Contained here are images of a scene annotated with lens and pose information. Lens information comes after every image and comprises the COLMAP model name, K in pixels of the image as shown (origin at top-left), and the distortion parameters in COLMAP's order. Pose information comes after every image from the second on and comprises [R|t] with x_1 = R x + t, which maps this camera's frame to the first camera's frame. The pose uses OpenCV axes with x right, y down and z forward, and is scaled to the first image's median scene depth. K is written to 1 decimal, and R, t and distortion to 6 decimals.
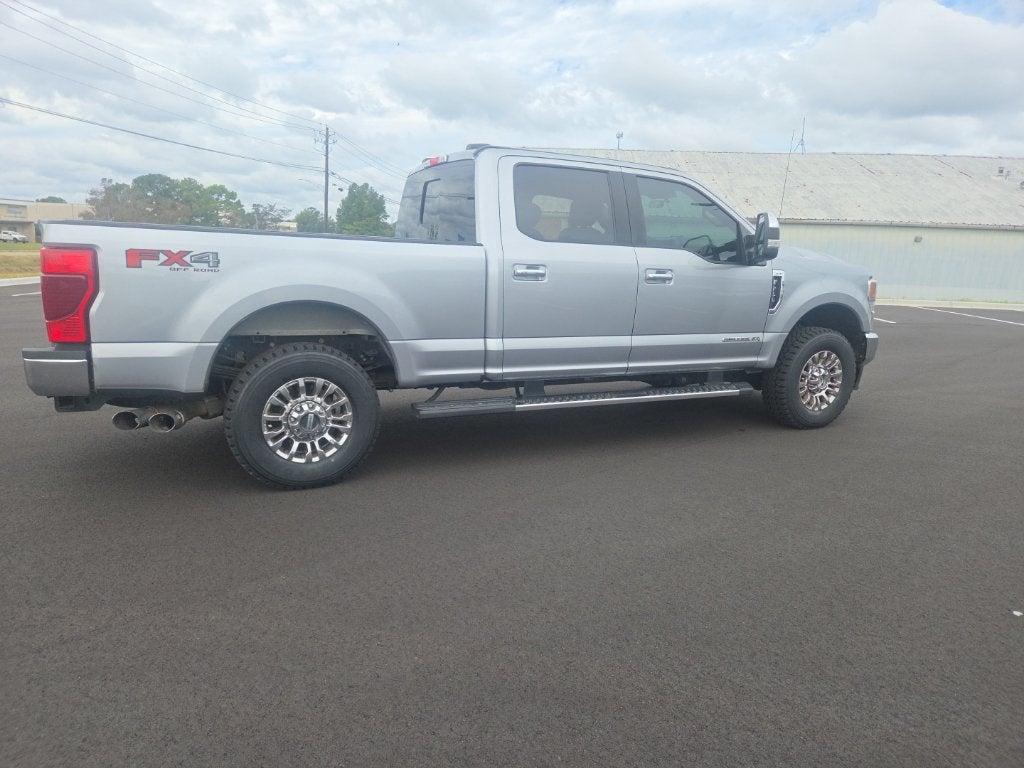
lens RADIAL K [[672.6, 0, 500.8], [0, 672.6, 402.0], [0, 0, 1]] dist [0.066909, -0.048673]
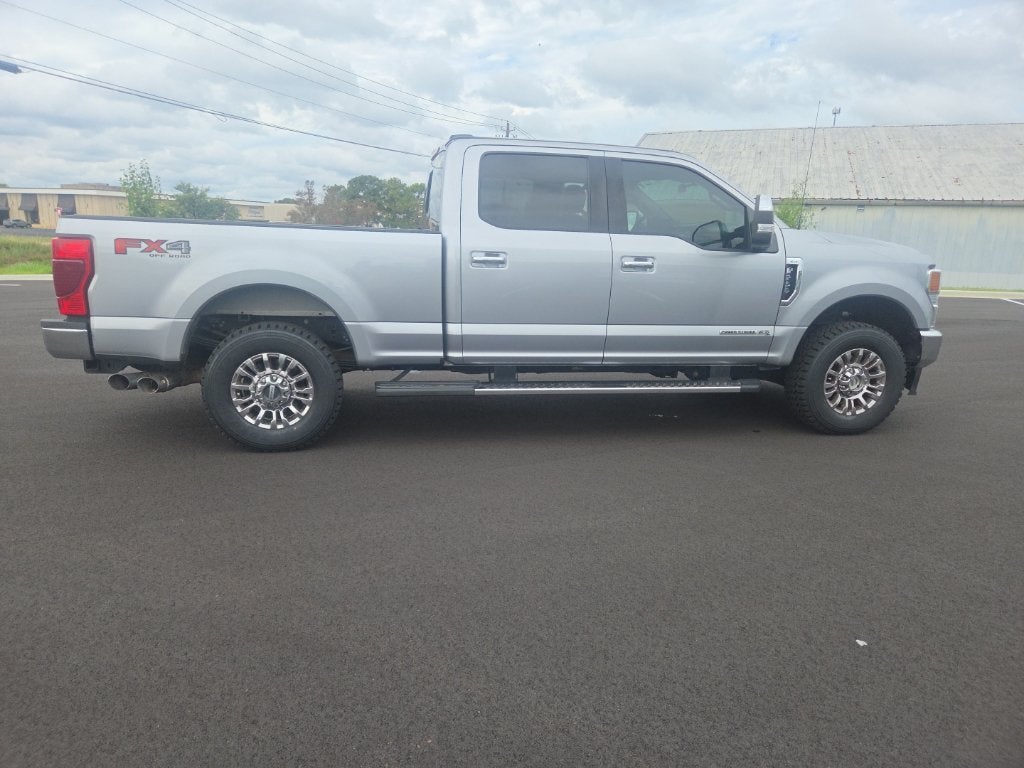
lens RADIAL K [[669.7, 0, 499.1], [0, 669.7, 406.7], [0, 0, 1]] dist [0.074555, -0.062661]
pose [[0.963083, 0.057424, -0.263008, 0.337232], [-0.052423, 0.998286, 0.026000, 0.003590], [0.264050, -0.011252, 0.964443, 0.017132]]
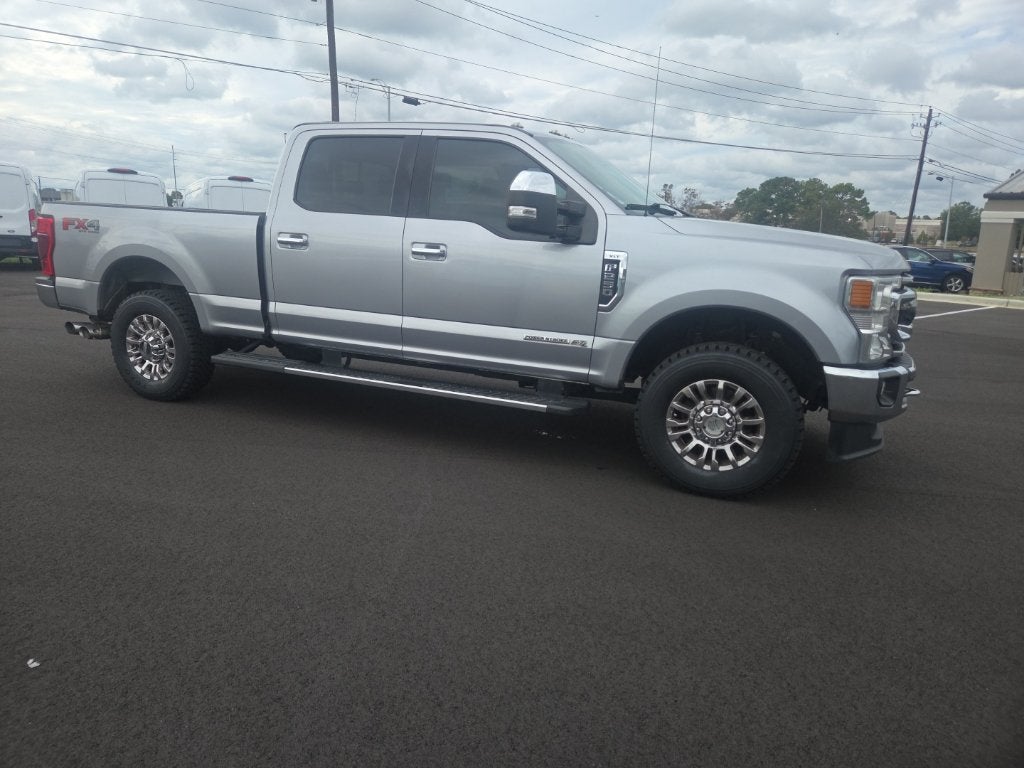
lens RADIAL K [[672.5, 0, 506.1], [0, 672.5, 390.0], [0, 0, 1]] dist [0.074739, -0.066725]
pose [[0.663604, 0.167255, -0.729147, 1.057989], [-0.180239, 0.981720, 0.061155, -0.089351], [0.726046, 0.090838, 0.681620, 0.542589]]
